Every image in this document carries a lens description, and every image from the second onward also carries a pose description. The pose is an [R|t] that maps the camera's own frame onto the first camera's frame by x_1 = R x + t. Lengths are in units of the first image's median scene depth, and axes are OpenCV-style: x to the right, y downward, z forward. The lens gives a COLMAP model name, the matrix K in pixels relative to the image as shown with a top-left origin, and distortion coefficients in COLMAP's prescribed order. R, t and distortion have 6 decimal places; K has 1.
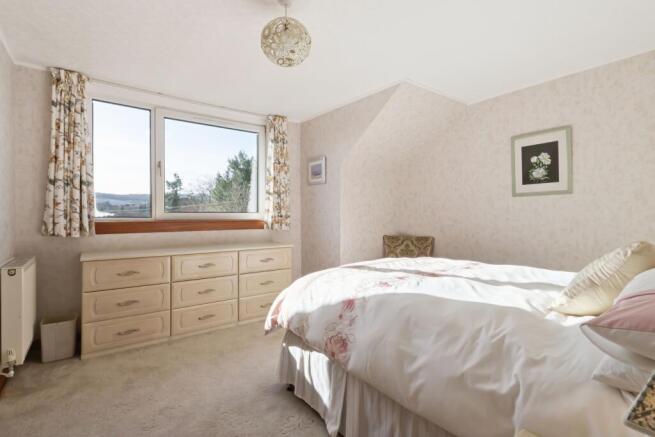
lens RADIAL K [[317.8, 0, 326.6], [0, 317.8, 210.5], [0, 0, 1]] dist [0.002864, 0.000381]
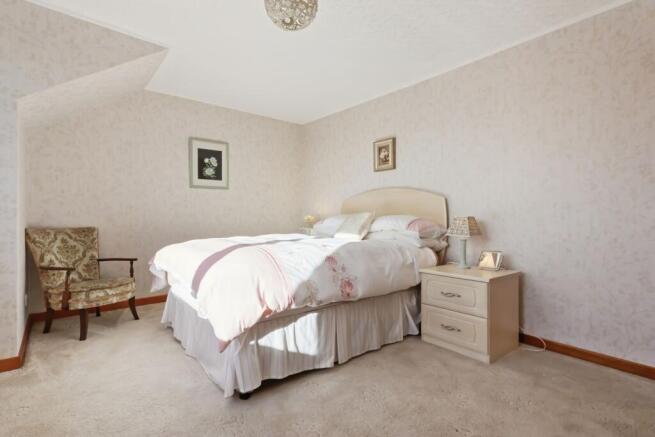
lens RADIAL K [[317.8, 0, 326.6], [0, 317.8, 210.5], [0, 0, 1]] dist [0.002864, 0.000381]
pose [[-0.045213, 0.024055, 0.998688, -0.663494], [-0.014608, 0.999587, -0.024738, 0.067791], [-0.998871, -0.015707, -0.044843, 0.581837]]
